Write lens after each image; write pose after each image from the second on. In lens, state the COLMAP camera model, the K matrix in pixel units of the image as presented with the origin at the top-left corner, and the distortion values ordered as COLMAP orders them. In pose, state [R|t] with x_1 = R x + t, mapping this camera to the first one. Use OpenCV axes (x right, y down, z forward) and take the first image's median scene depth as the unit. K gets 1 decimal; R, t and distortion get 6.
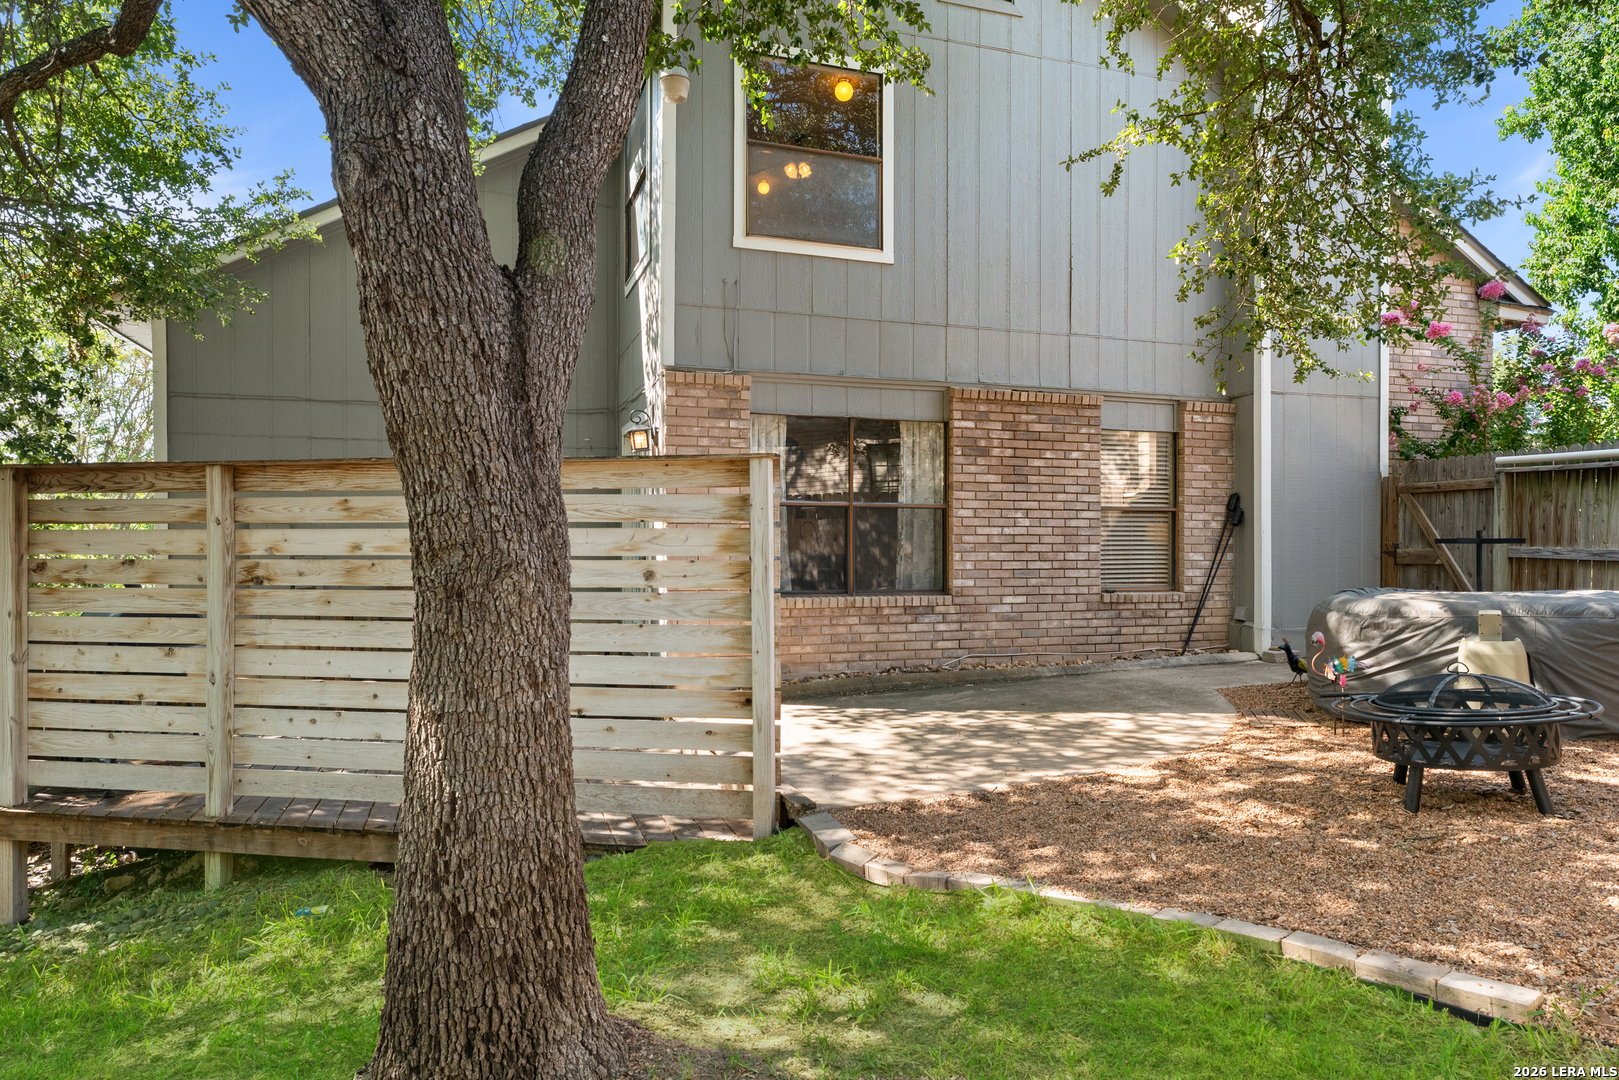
lens RADIAL K [[1007.0, 0, 808.3], [0, 1007.0, 543.8], [0, 0, 1]] dist [-0.002168, -0.000687]
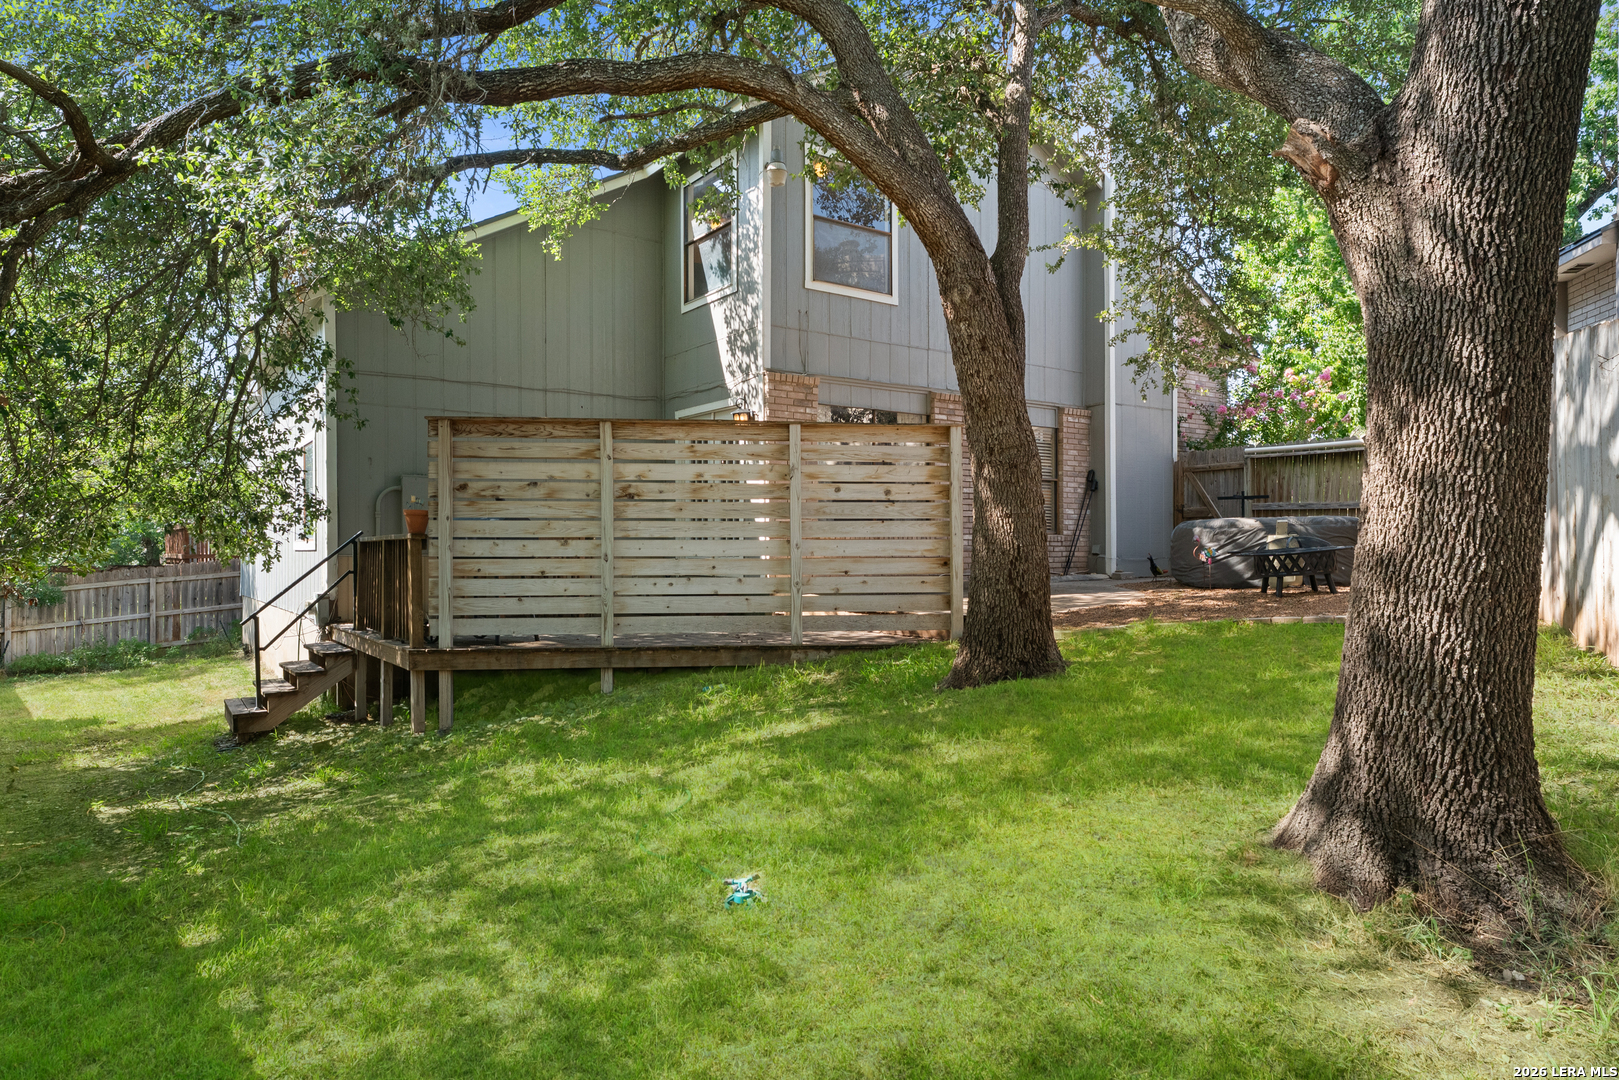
lens RADIAL K [[1007.0, 0, 810.0], [0, 1007.0, 541.5], [0, 0, 1]] dist [-0.002168, -0.000687]
pose [[0.959869, 0.000291, 0.280450, -0.474711], [0.001492, 0.999980, -0.006144, 0.077422], [-0.280446, 0.006316, 0.959849, -0.384720]]
